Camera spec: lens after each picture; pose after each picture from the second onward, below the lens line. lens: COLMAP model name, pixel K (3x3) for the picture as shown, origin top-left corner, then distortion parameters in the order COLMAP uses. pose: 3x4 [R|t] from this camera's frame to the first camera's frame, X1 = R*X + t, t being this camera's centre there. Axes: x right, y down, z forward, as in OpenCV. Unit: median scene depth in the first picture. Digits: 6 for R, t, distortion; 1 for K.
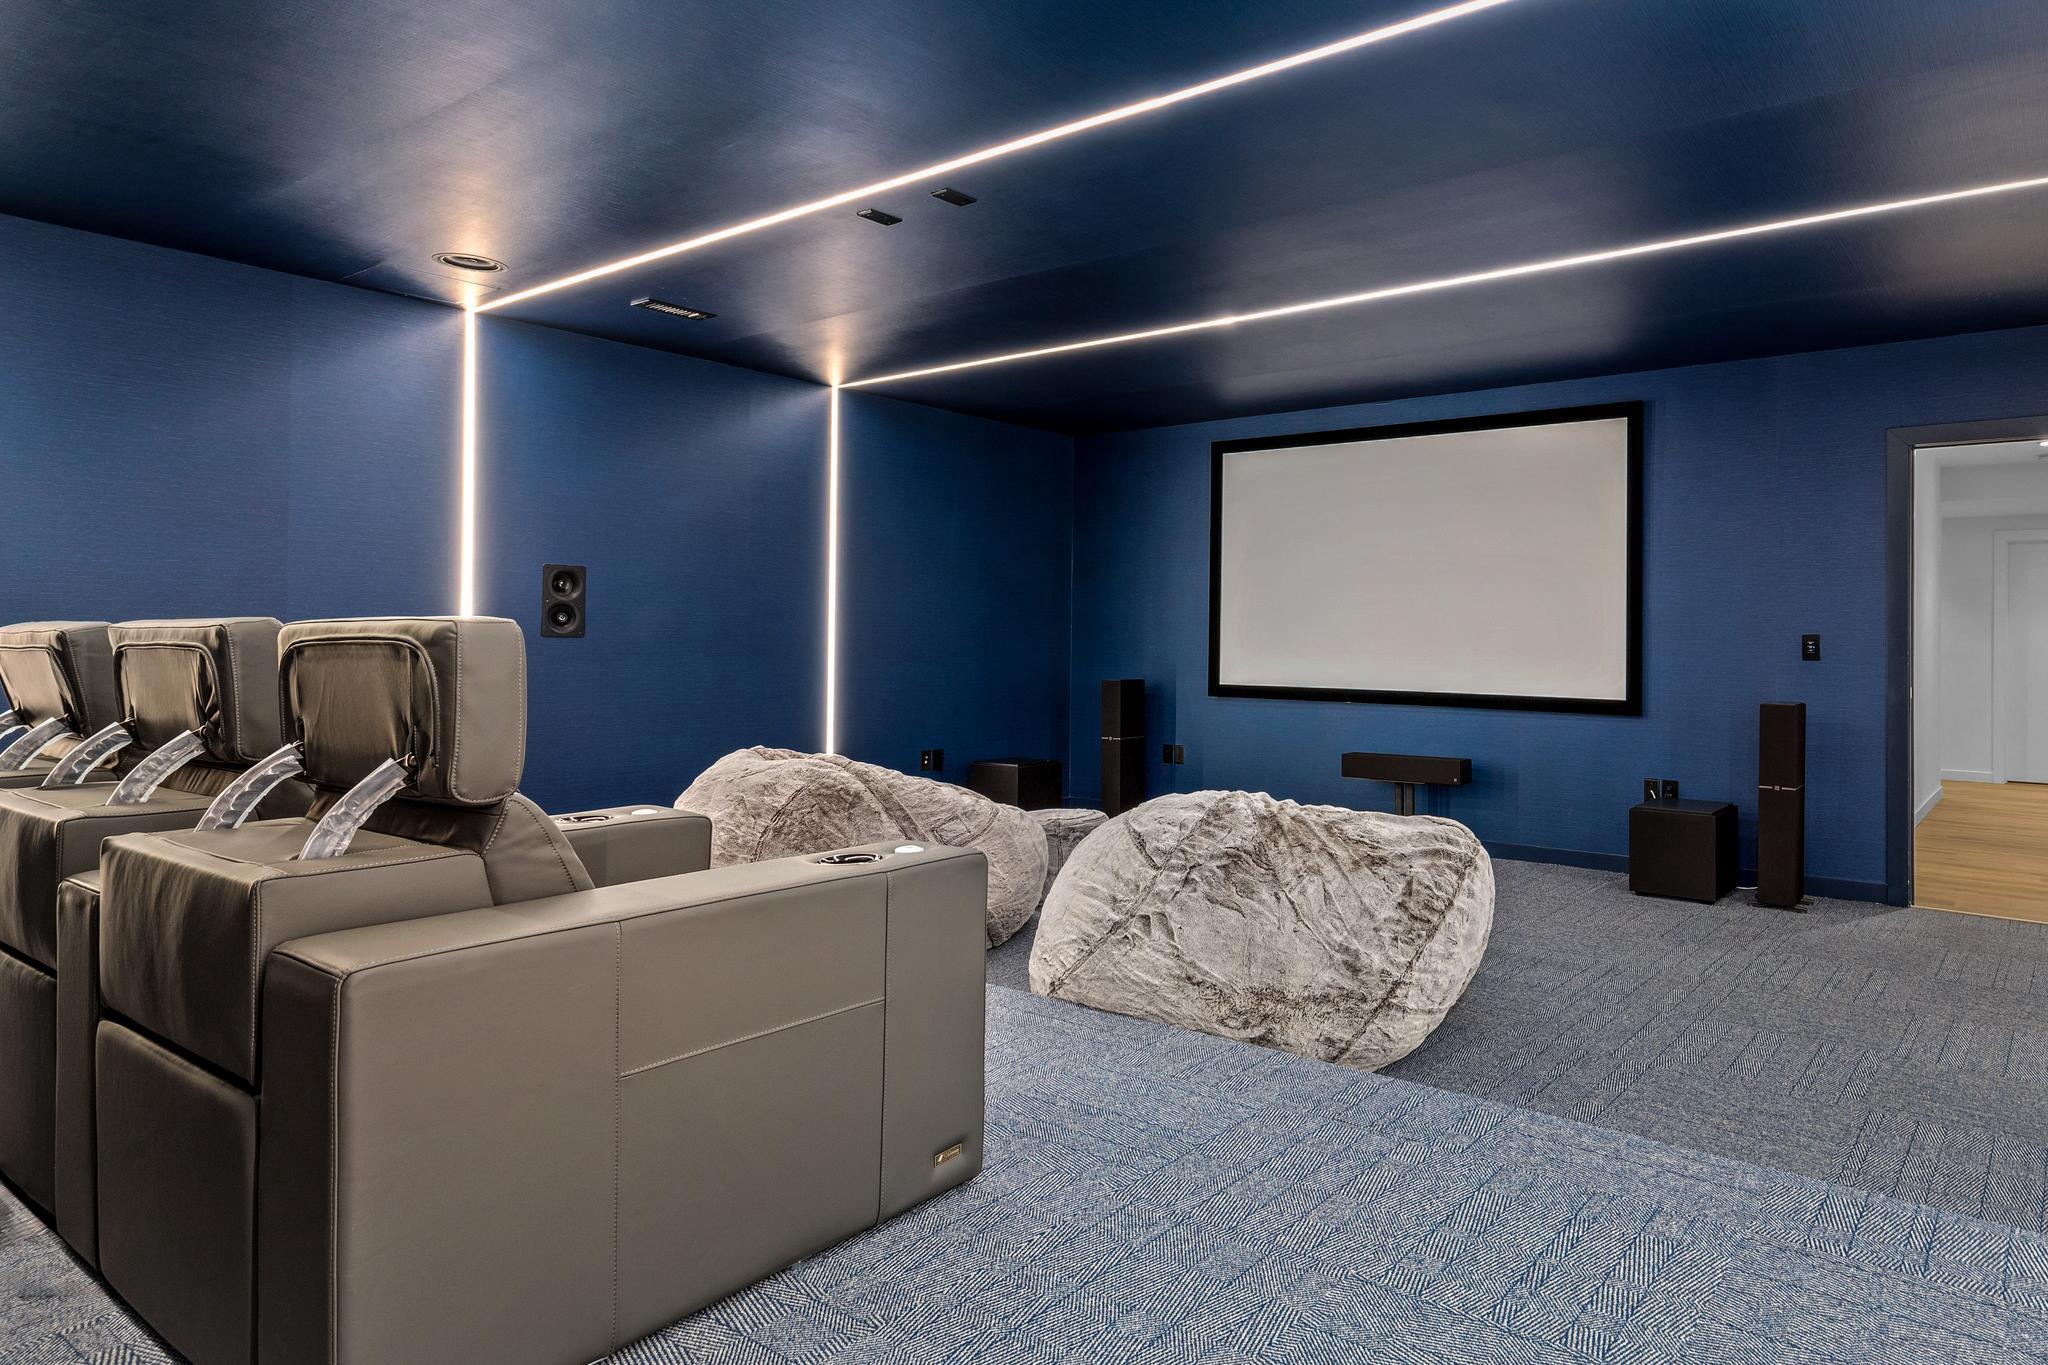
lens RADIAL K [[898.7, 0, 1025.8], [0, 898.7, 632.5], [0, 0, 1]] dist [0.000490, 0.000044]
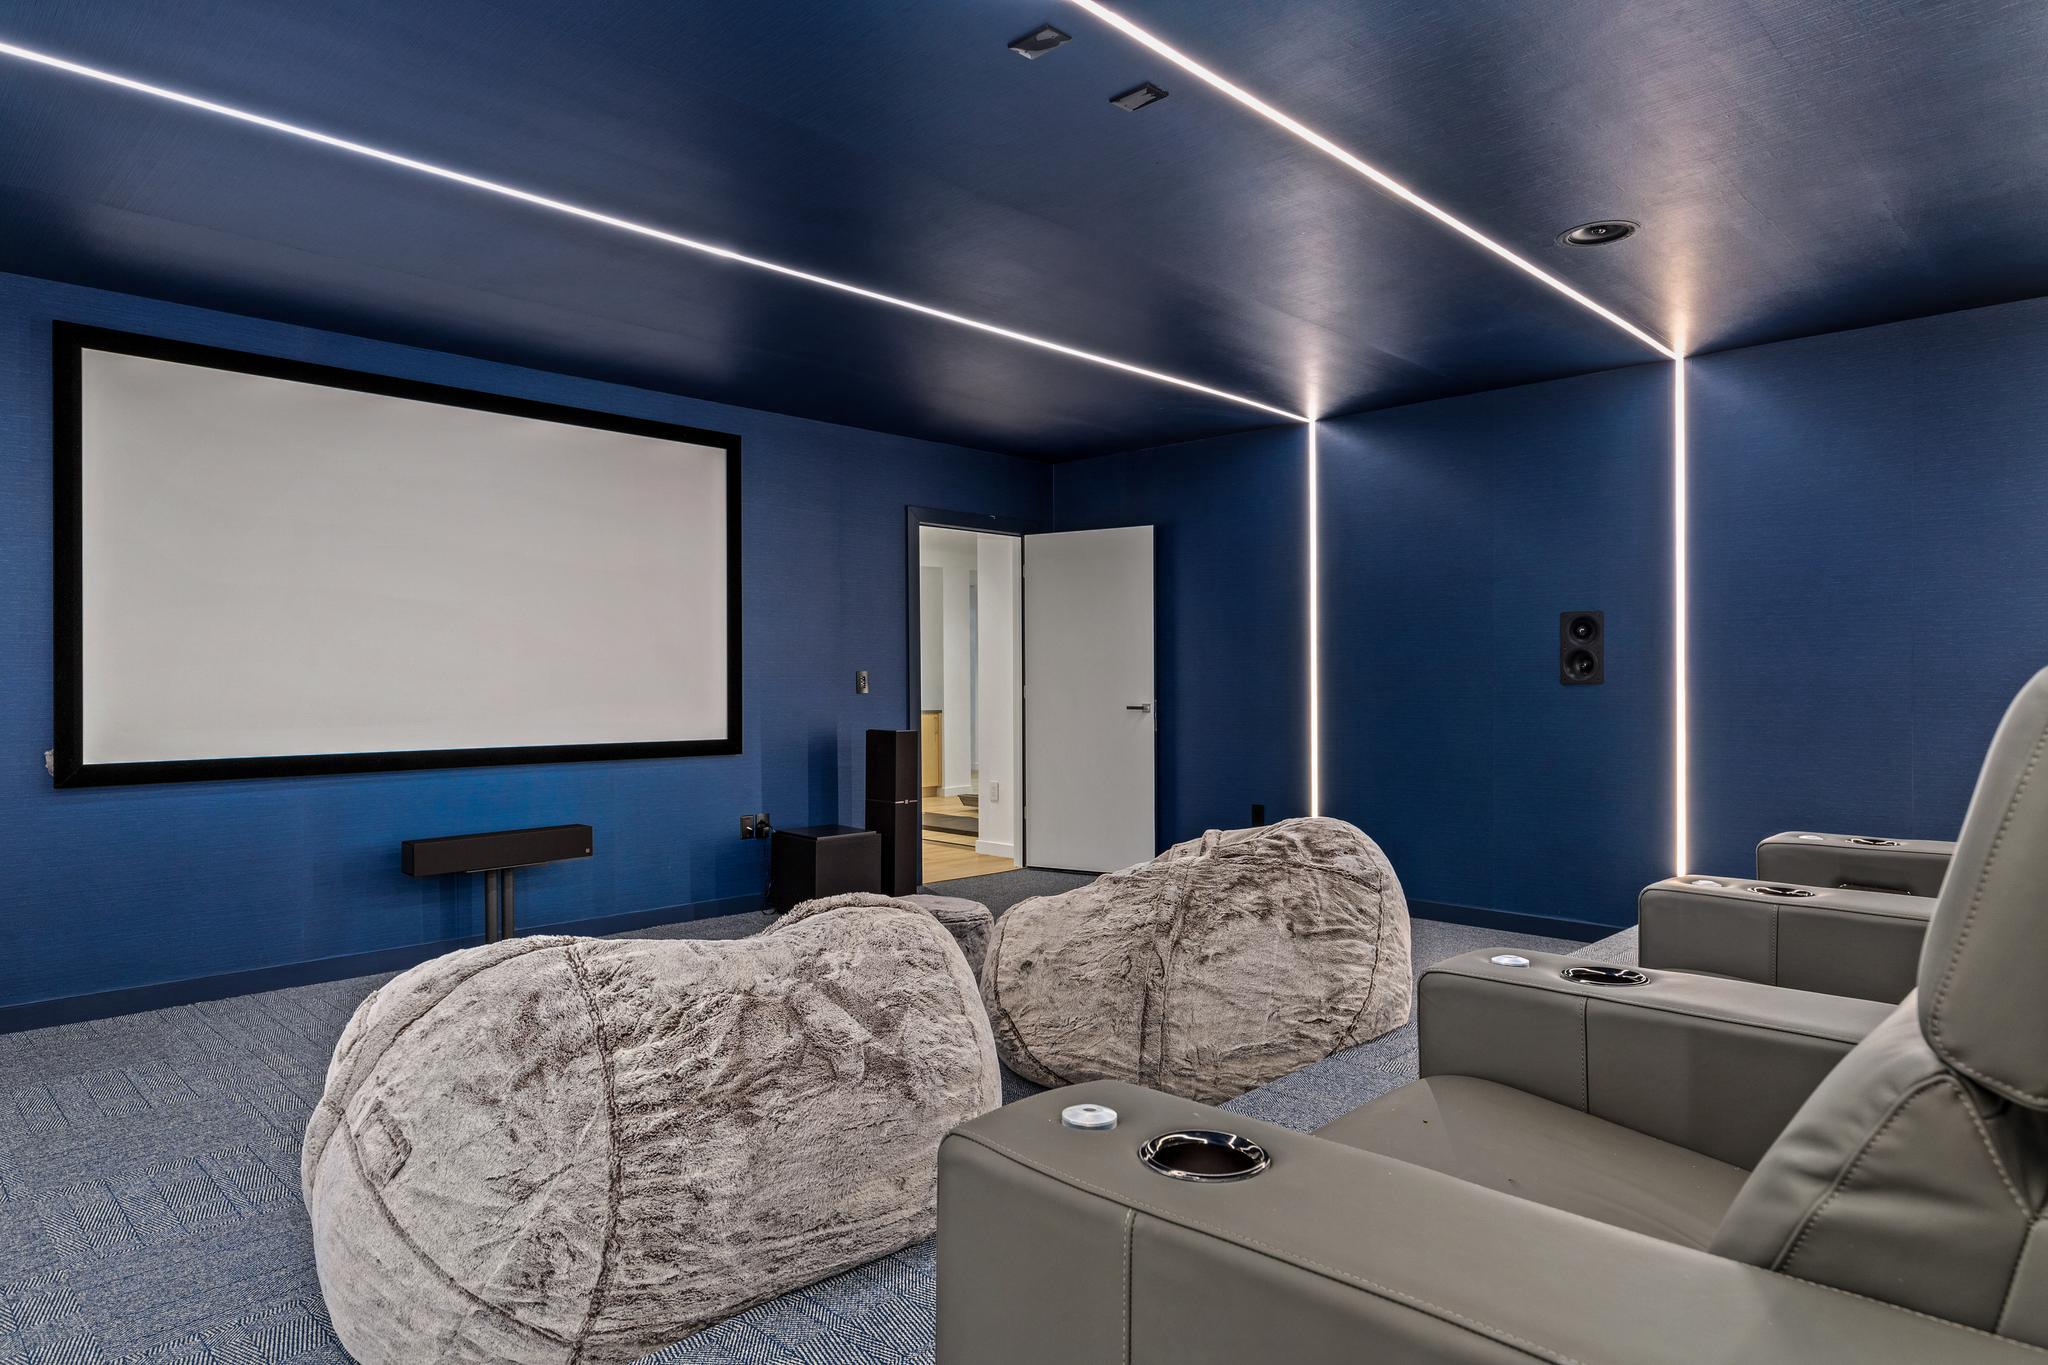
lens RADIAL K [[1232.4, 0, 1024.0], [0, 1232.4, 682.5], [0, 0, 1]] dist [0.000884, 0.000340]
pose [[0.215871, -0.016631, 0.976280, -0.571460], [0.002279, 0.999861, 0.016529, -0.006875], [-0.976419, -0.001344, 0.215879, 0.395157]]
